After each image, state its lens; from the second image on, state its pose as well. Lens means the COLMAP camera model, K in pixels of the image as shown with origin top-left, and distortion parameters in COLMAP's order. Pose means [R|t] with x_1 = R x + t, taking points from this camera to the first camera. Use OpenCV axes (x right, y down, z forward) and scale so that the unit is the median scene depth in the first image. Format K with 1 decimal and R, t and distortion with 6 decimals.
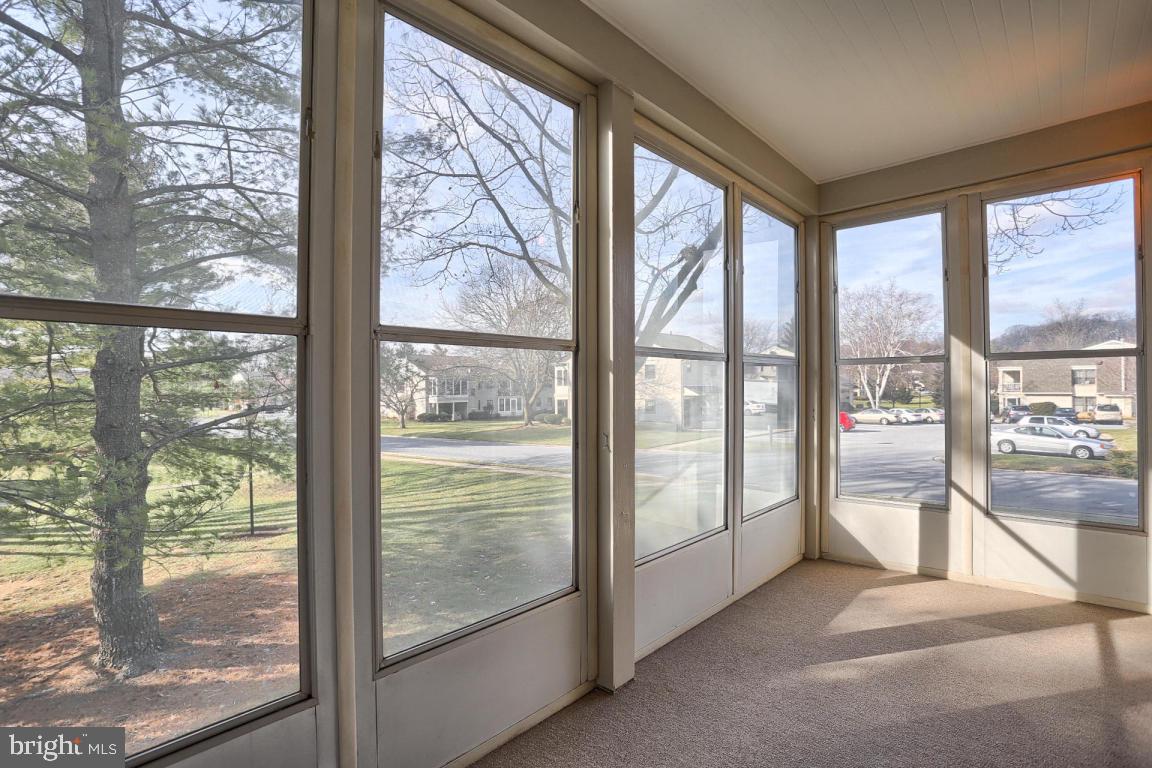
lens RADIAL K [[564.2, 0, 576.0], [0, 564.2, 384.0], [0, 0, 1]] dist [-0.067211, 0.032597]
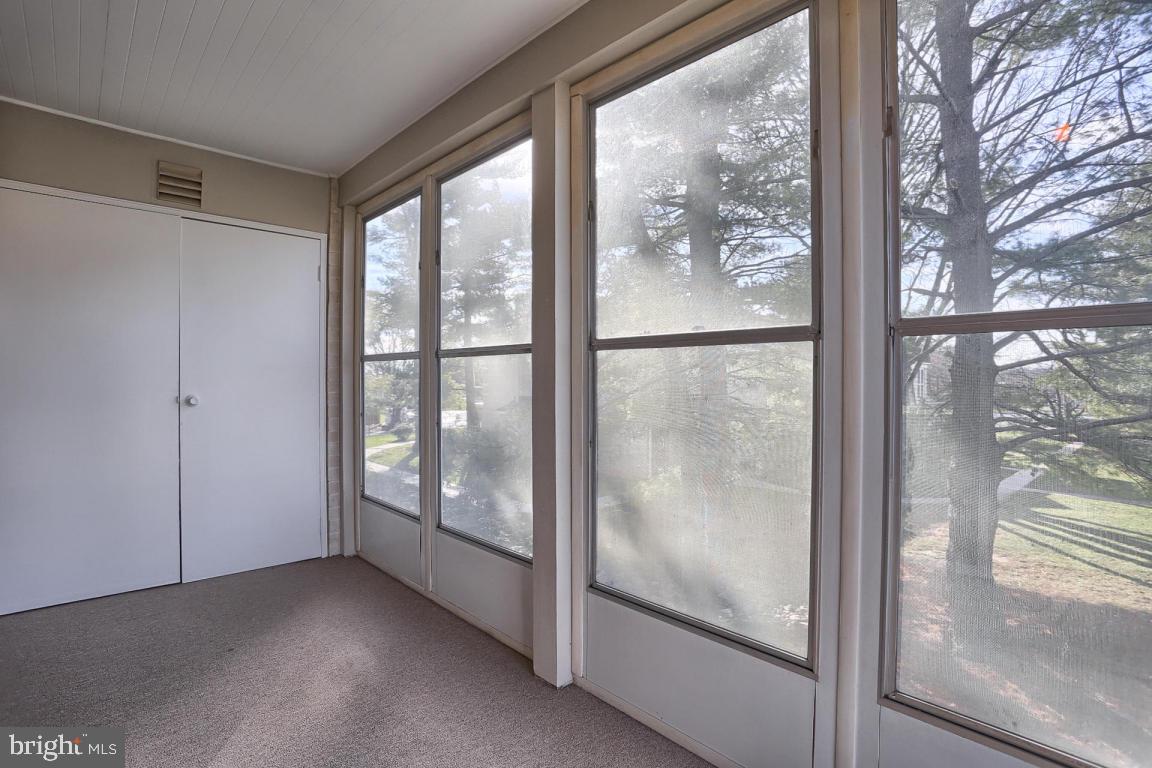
lens RADIAL K [[564.2, 0, 576.0], [0, 564.2, 384.0], [0, 0, 1]] dist [-0.067211, 0.032597]
pose [[-0.075813, 0.003244, -0.997117, 0.303593], [-0.000826, 0.999994, 0.003316, -0.000998], [0.997122, 0.001075, -0.075810, 0.319852]]
